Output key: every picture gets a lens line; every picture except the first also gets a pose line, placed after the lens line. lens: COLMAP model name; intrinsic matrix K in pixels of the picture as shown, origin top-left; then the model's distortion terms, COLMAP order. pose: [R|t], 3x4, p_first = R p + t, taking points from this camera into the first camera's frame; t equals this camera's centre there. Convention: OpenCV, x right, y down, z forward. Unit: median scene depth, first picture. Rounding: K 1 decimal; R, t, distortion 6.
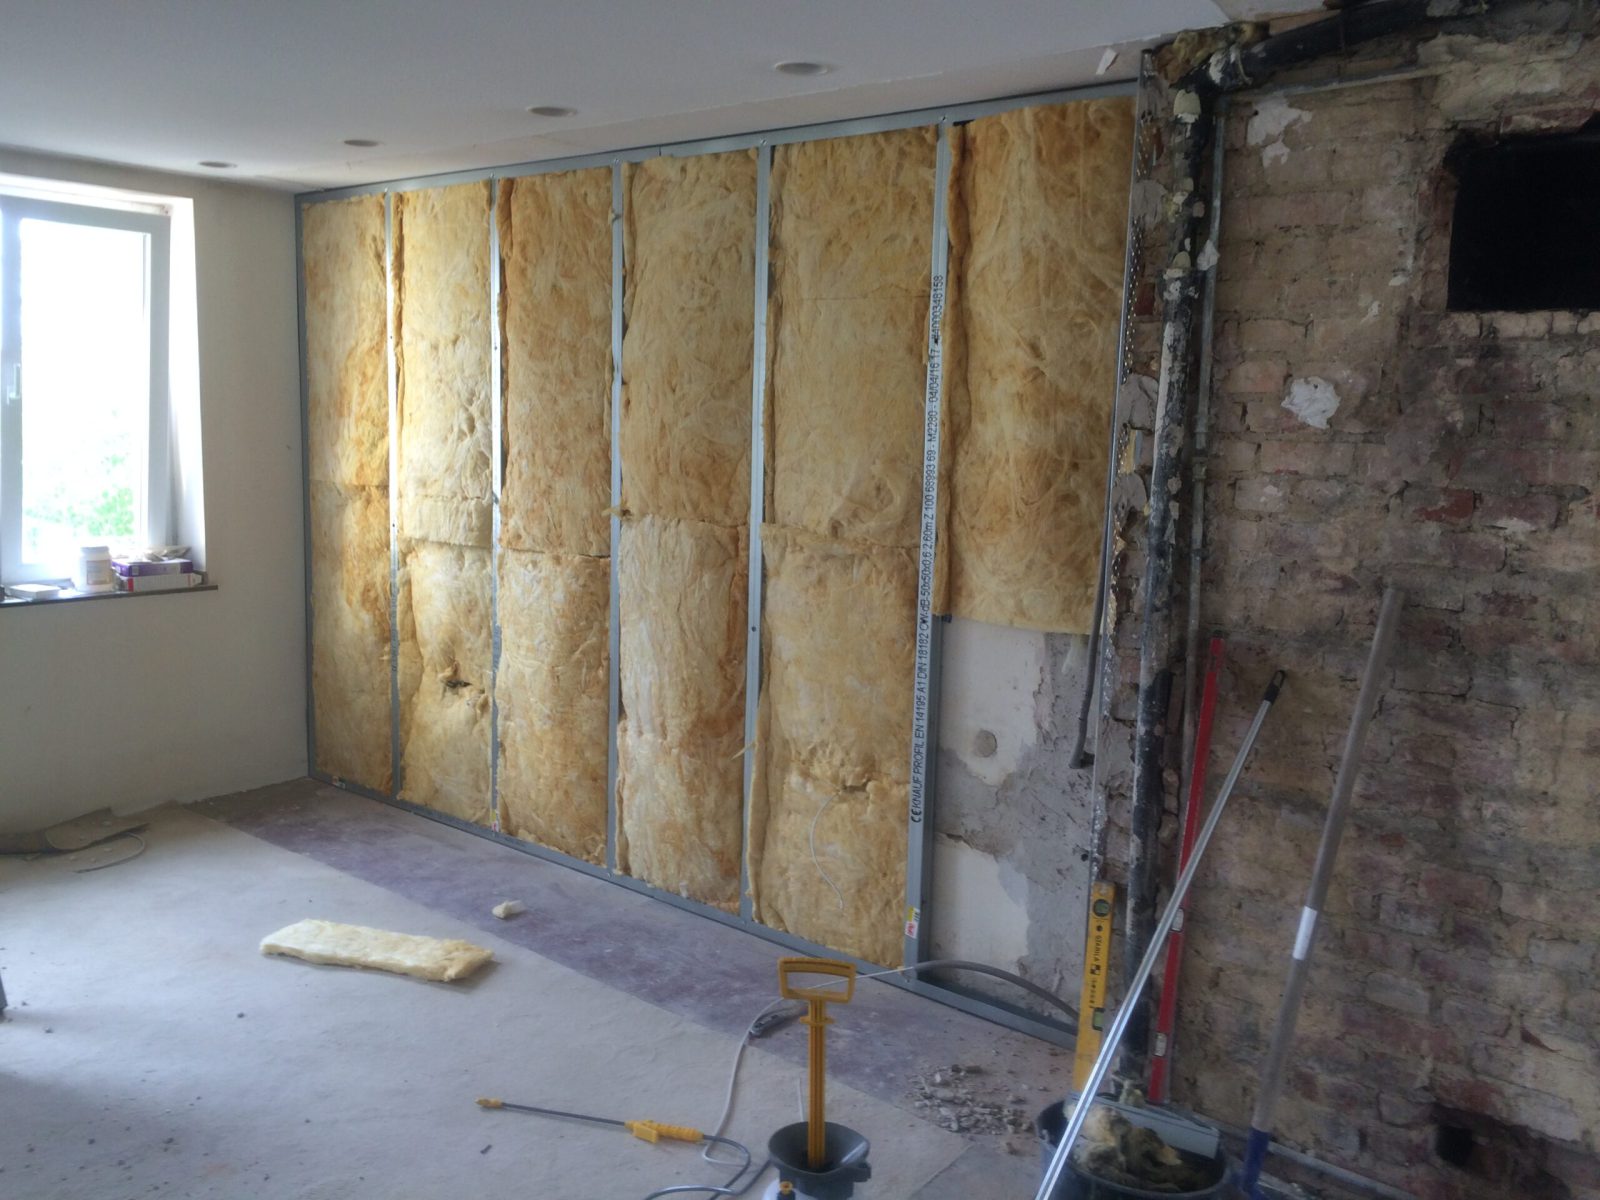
lens RADIAL K [[1355.6, 0, 805.4], [0, 1355.6, 596.3], [0, 0, 1]] dist [0.072633, -0.088994]
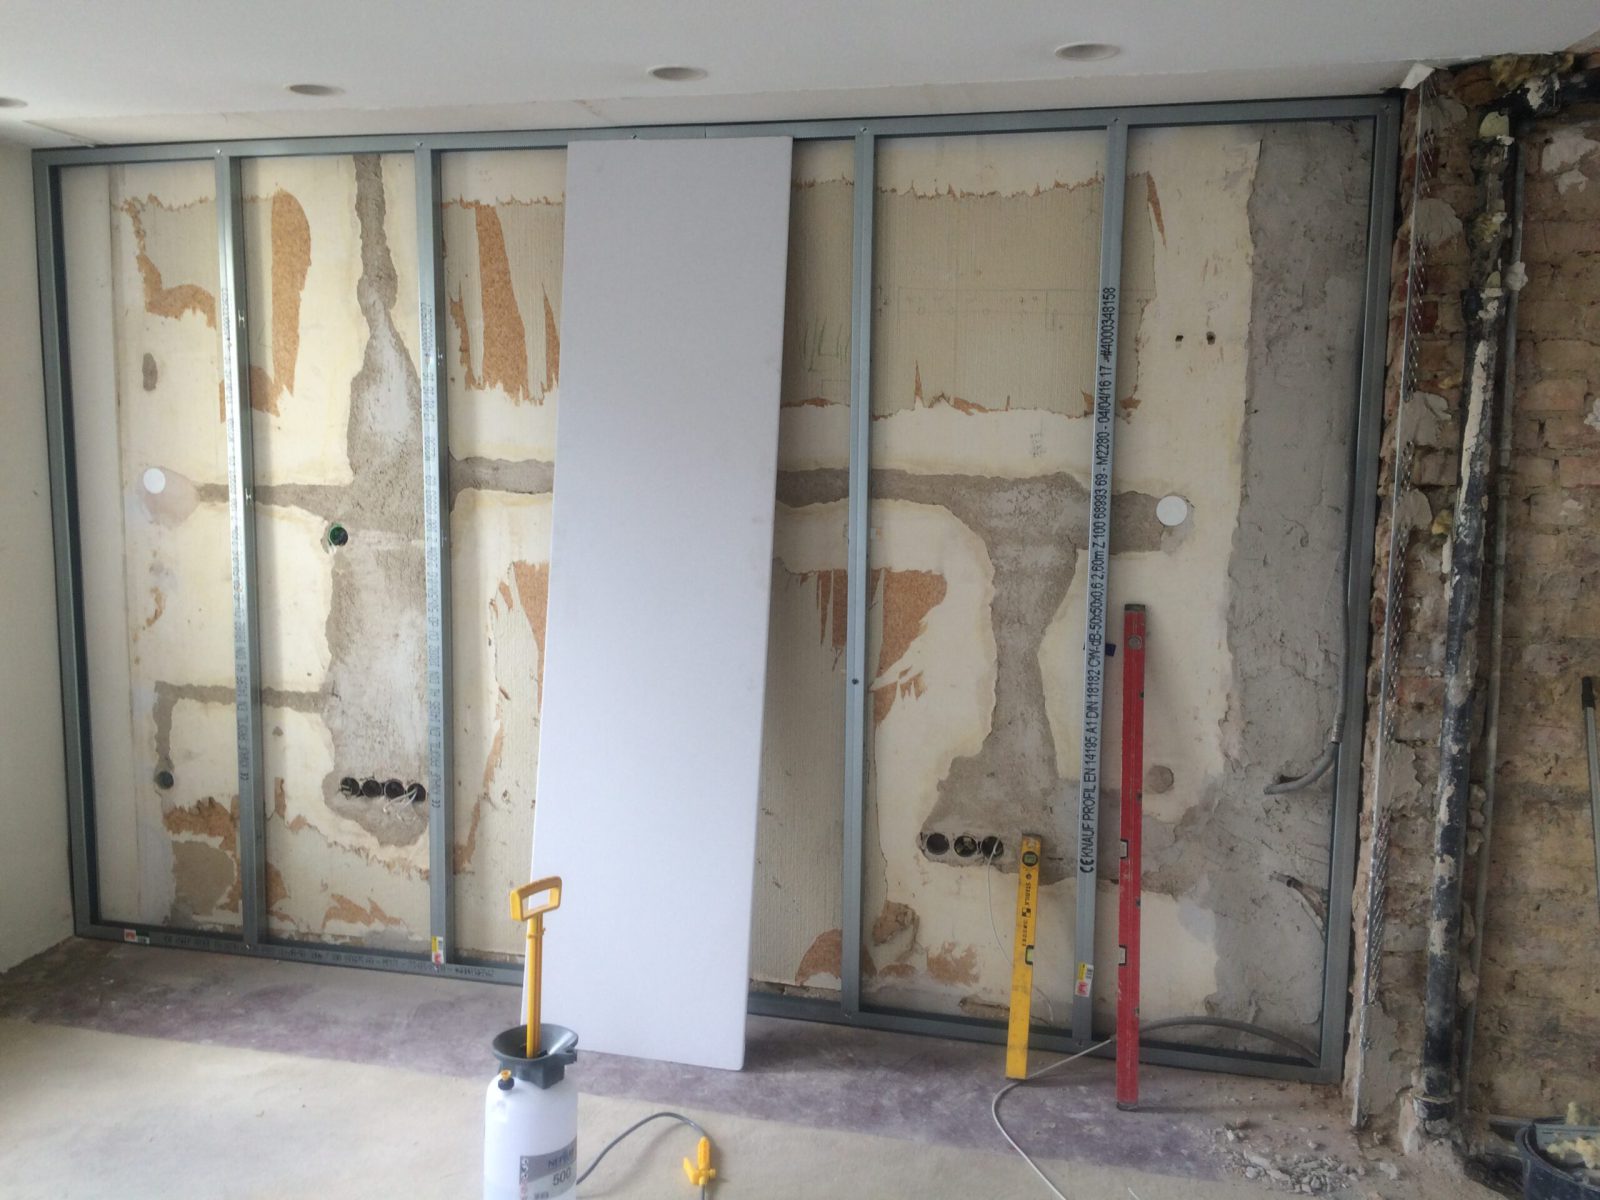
lens RADIAL K [[1355.6, 0, 790.6], [0, 1355.6, 599.2], [0, 0, 1]] dist [0.072633, -0.088994]
pose [[0.898523, -0.068813, 0.433498, -0.631036], [0.071421, 0.997393, 0.010290, -0.057336], [-0.433076, 0.021715, 0.901096, 0.309354]]
